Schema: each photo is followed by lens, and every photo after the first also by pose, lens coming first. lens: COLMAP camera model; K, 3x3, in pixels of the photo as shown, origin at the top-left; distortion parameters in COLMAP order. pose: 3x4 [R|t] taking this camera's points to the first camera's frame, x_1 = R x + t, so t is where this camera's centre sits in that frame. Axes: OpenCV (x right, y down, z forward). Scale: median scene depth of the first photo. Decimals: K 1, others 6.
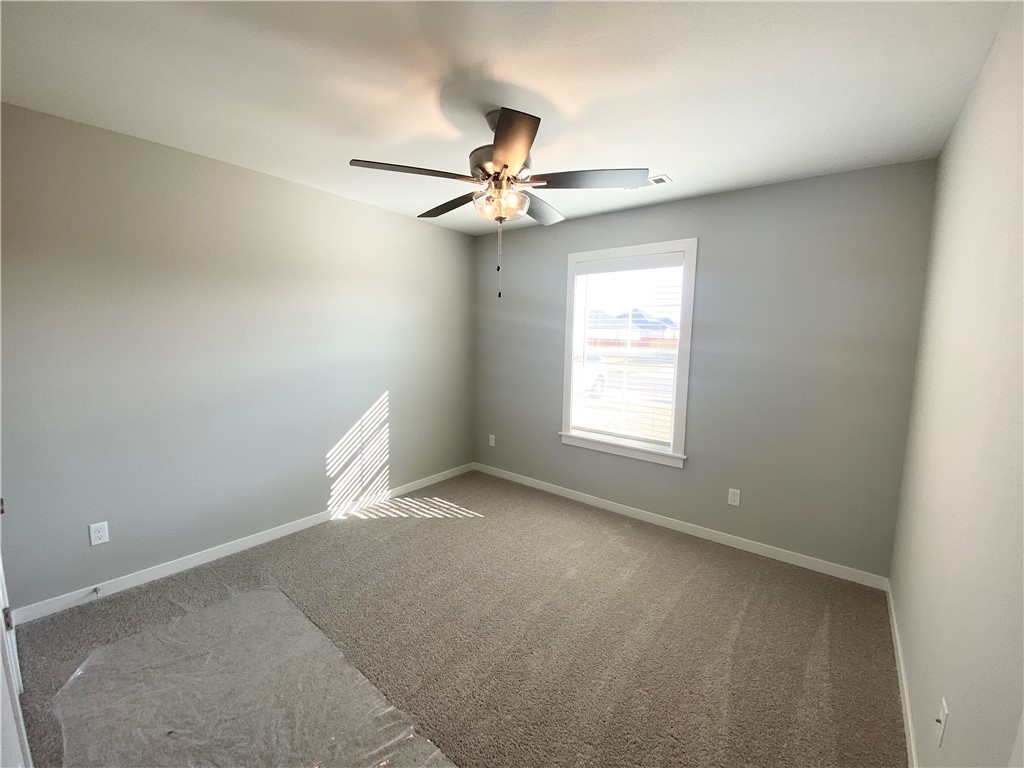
lens RADIAL K [[418.3, 0, 514.7], [0, 418.3, 380.2], [0, 0, 1]] dist [0.052920, -0.039039]
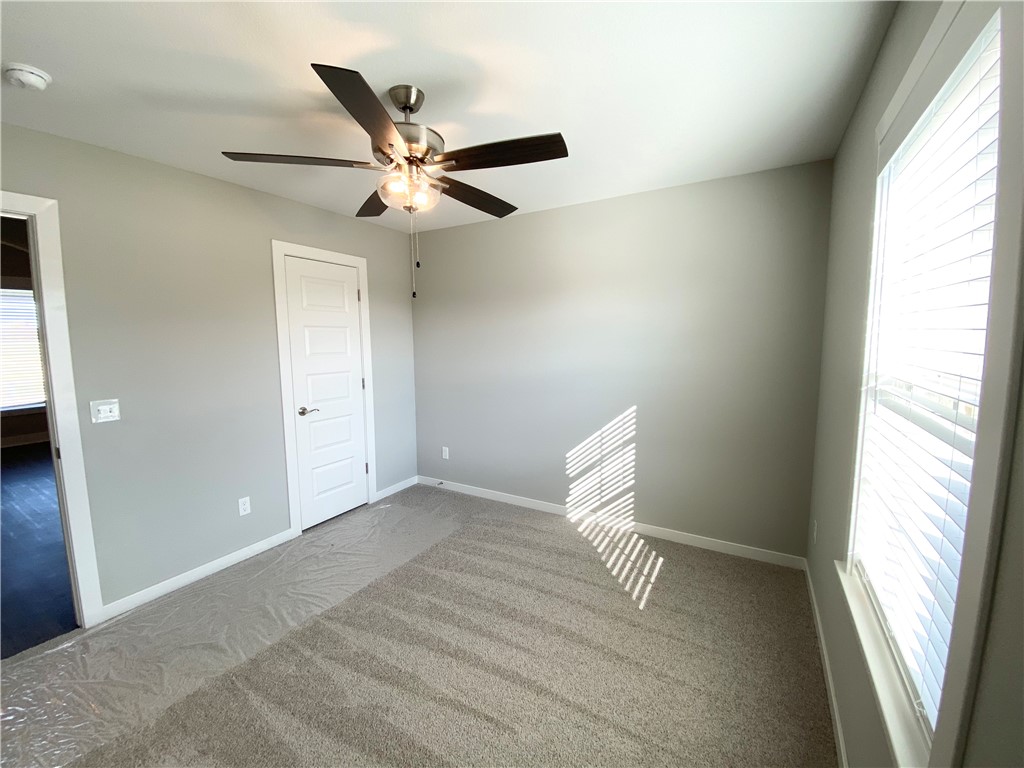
lens RADIAL K [[418.3, 0, 514.7], [0, 418.3, 380.2], [0, 0, 1]] dist [0.052920, -0.039039]
pose [[0.136863, 0.086996, -0.986762, 0.517251], [-0.090789, 0.993045, 0.074957, -0.069585], [0.986421, 0.079328, 0.143810, 0.650125]]
